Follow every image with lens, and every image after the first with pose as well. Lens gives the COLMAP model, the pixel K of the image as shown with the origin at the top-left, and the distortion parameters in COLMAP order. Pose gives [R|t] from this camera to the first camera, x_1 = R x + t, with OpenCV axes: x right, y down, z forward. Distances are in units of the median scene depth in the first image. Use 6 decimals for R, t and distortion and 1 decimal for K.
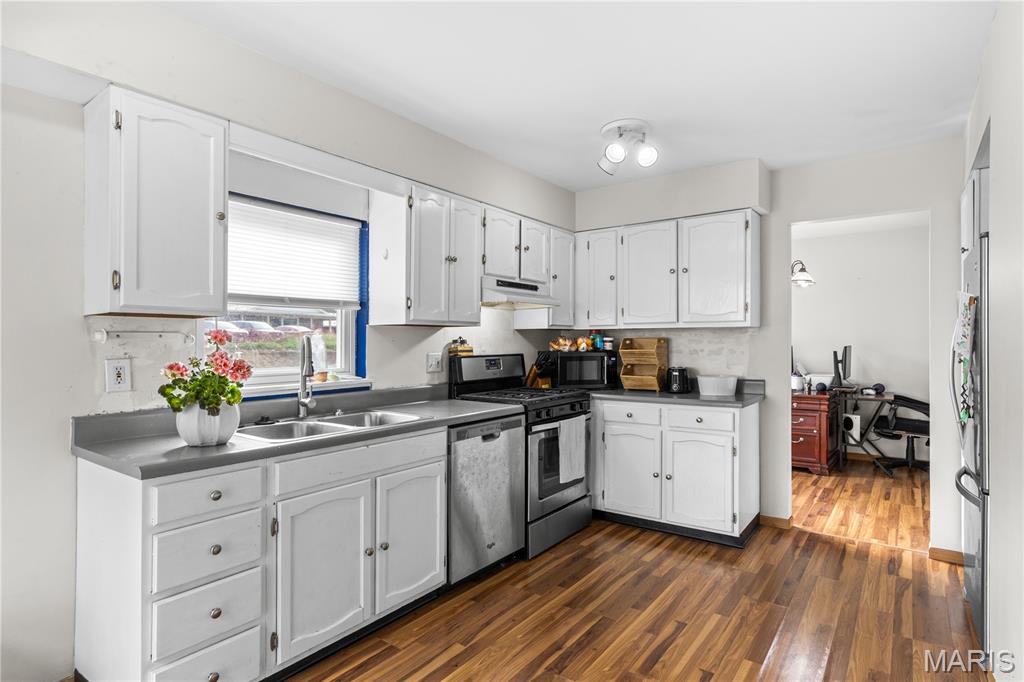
lens RADIAL K [[525.0, 0, 515.1], [0, 525.0, 342.4], [0, 0, 1]] dist [0.002520, 0.000354]
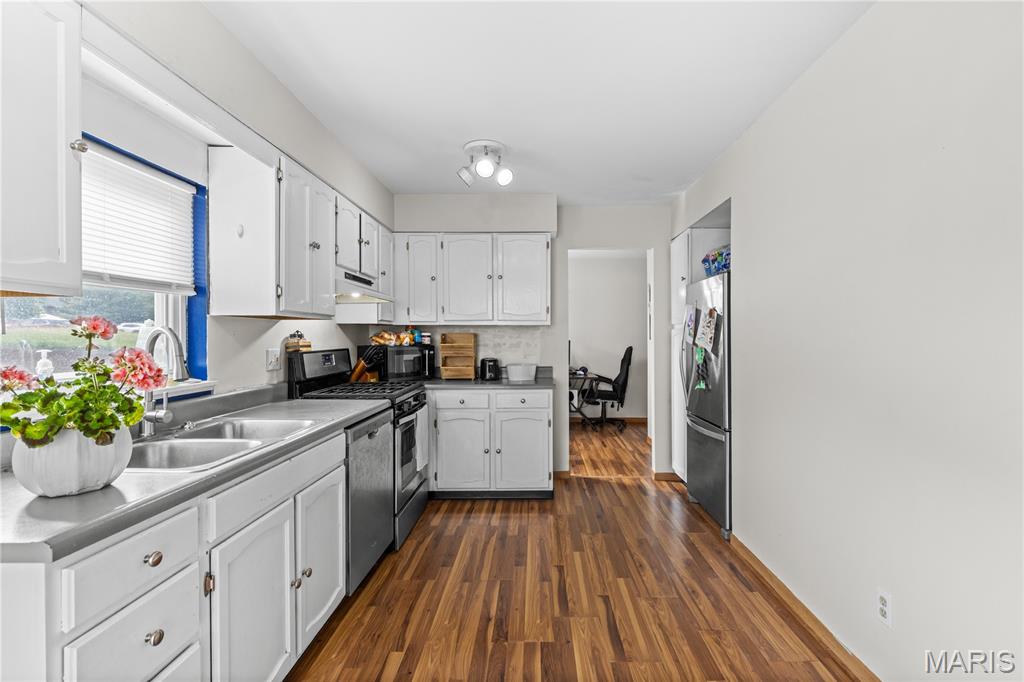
lens RADIAL K [[465.3, 0, 519.5], [0, 465.3, 340.1], [0, 0, 1]] dist [0.000713, -0.000055]
pose [[0.817569, -0.001146, 0.575829, -0.257953], [-0.002063, 0.999986, 0.004919, 0.001076], [-0.575827, -0.005210, 0.817555, 0.113246]]
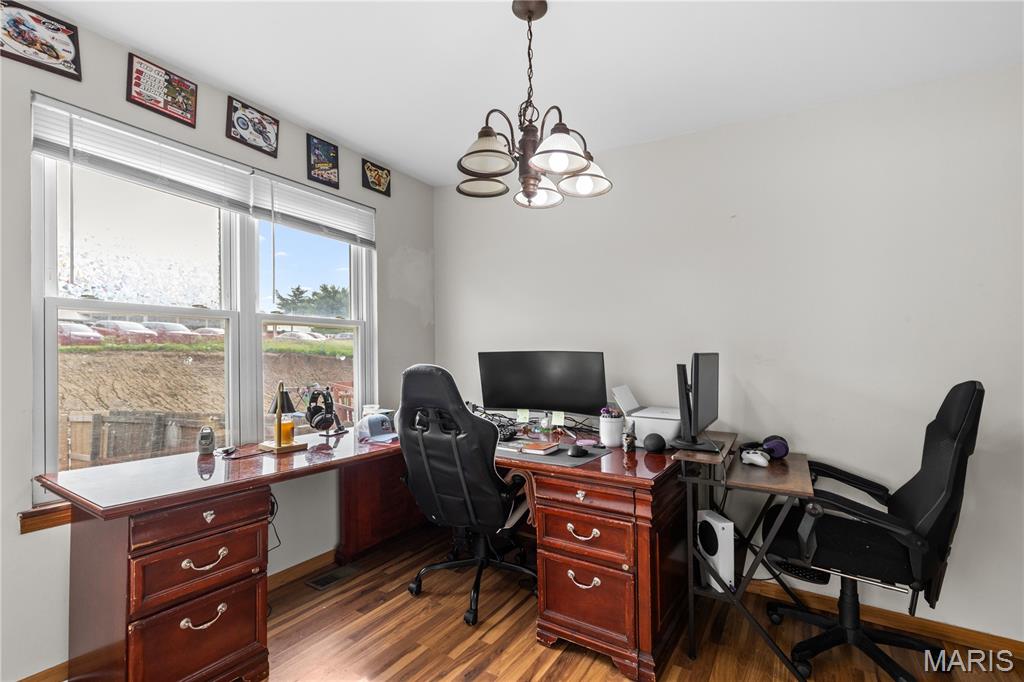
lens RADIAL K [[465.3, 0, 519.5], [0, 465.3, 340.1], [0, 0, 1]] dist [0.000713, -0.000055]
pose [[0.995765, 0.000702, 0.091935, 0.650830], [0.000095, 0.999962, -0.008661, 0.001061], [-0.091937, 0.008633, 0.995727, 0.929361]]
